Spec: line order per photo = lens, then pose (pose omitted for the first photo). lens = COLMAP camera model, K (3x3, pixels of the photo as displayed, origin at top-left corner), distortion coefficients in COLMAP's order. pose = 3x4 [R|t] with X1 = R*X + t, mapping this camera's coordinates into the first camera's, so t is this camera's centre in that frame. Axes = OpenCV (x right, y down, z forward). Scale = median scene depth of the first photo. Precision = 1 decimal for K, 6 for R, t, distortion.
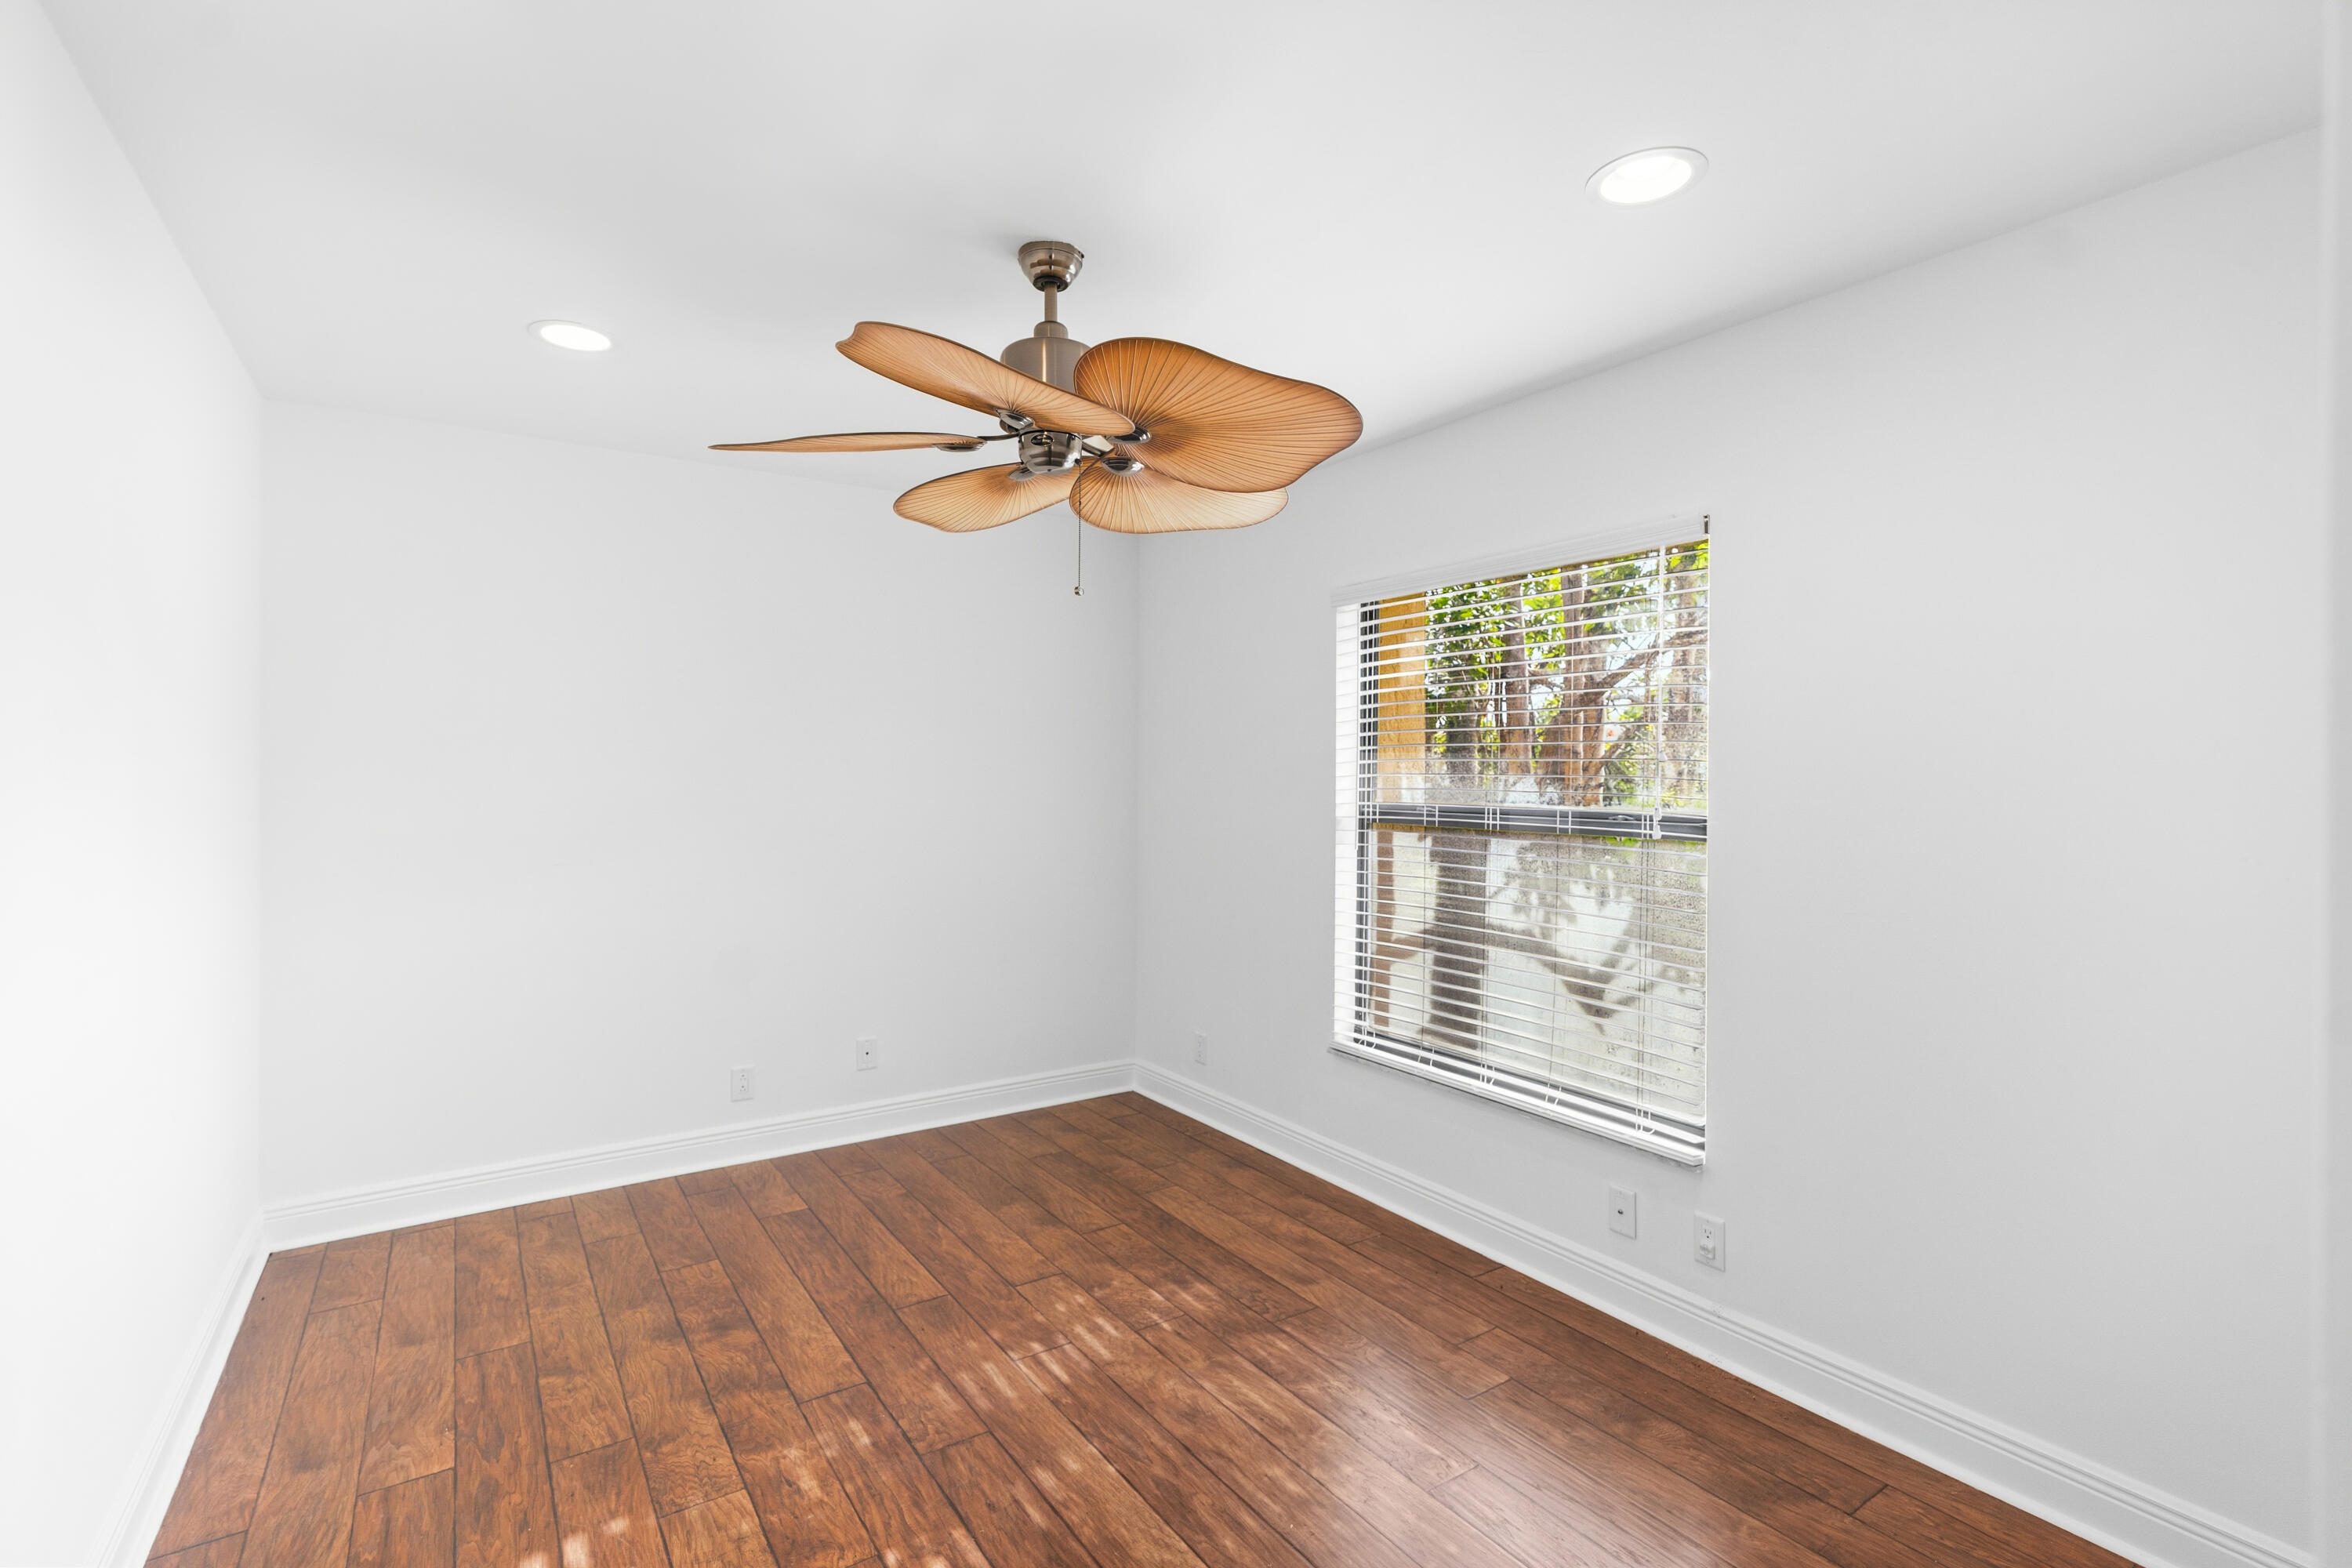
lens RADIAL K [[1068.9, 0, 1181.3], [0, 1068.9, 799.0], [0, 0, 1]] dist [-0.004765, 0.002580]
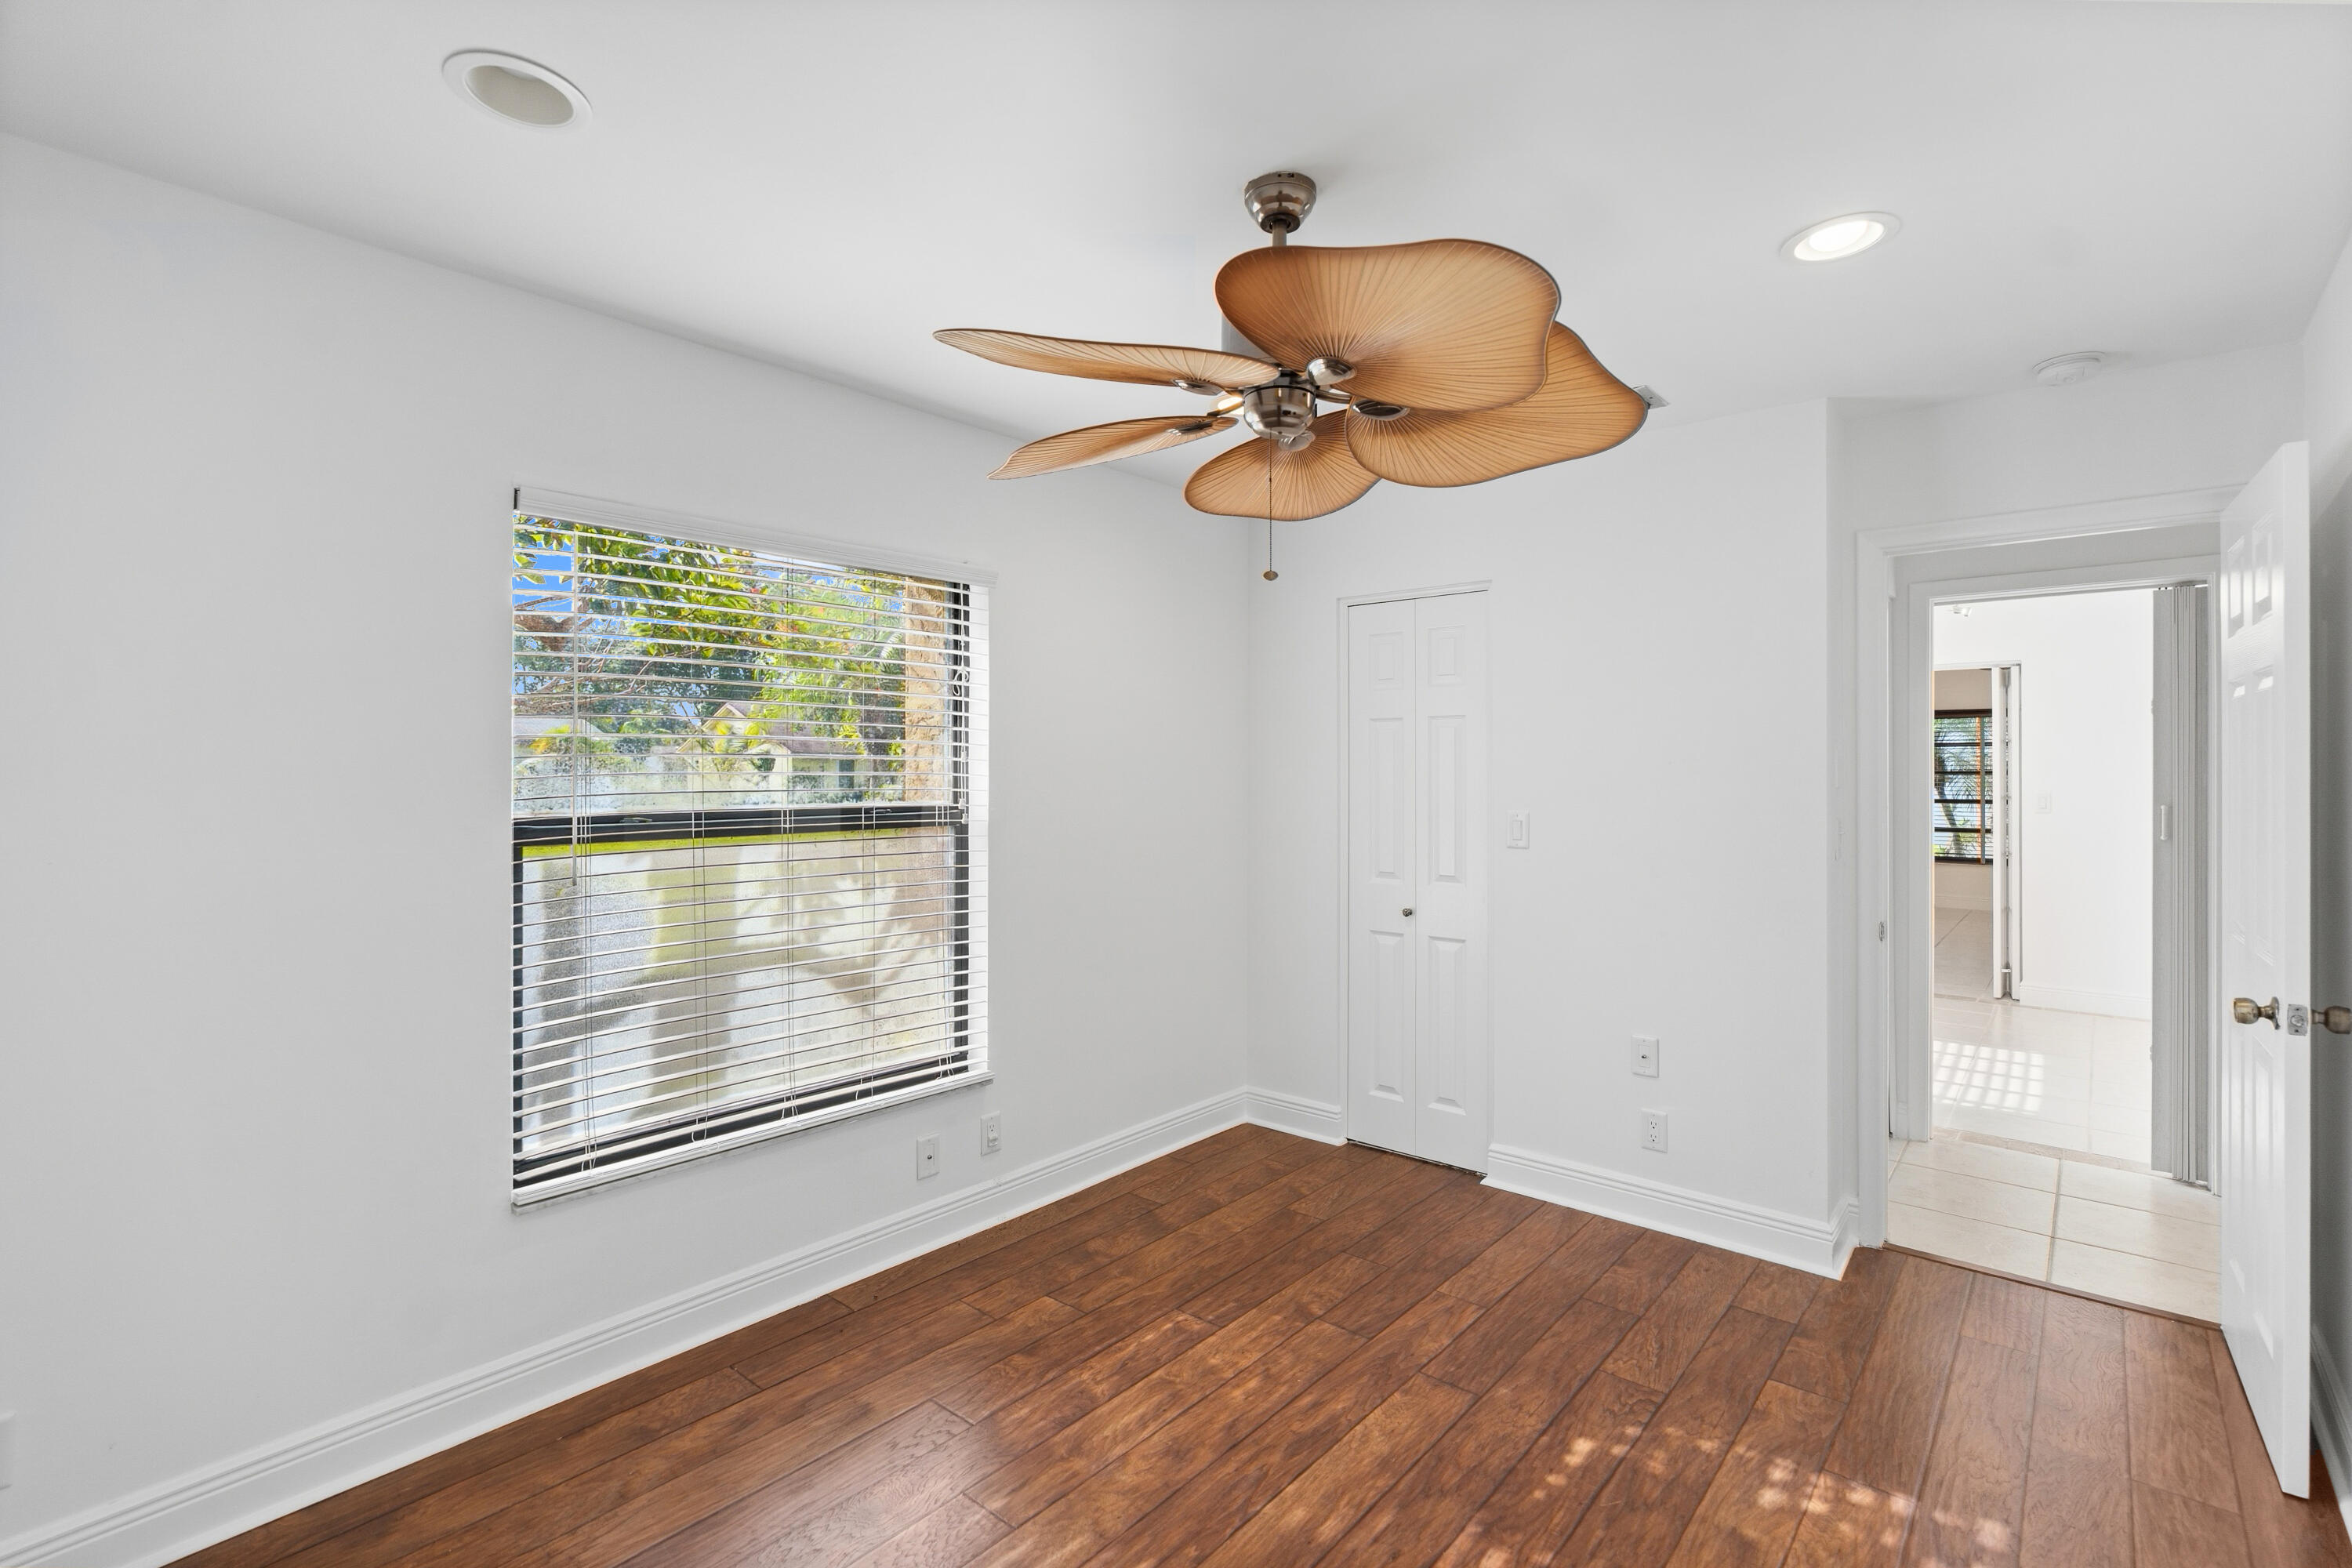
lens RADIAL K [[1068.9, 0, 1180.4], [0, 1068.9, 774.8], [0, 0, 1]] dist [-0.004765, 0.002580]
pose [[-0.250325, -0.016333, 0.968024, -0.727809], [0.022600, 0.999487, 0.022708, -0.037867], [-0.967898, 0.027561, -0.249827, 0.985593]]
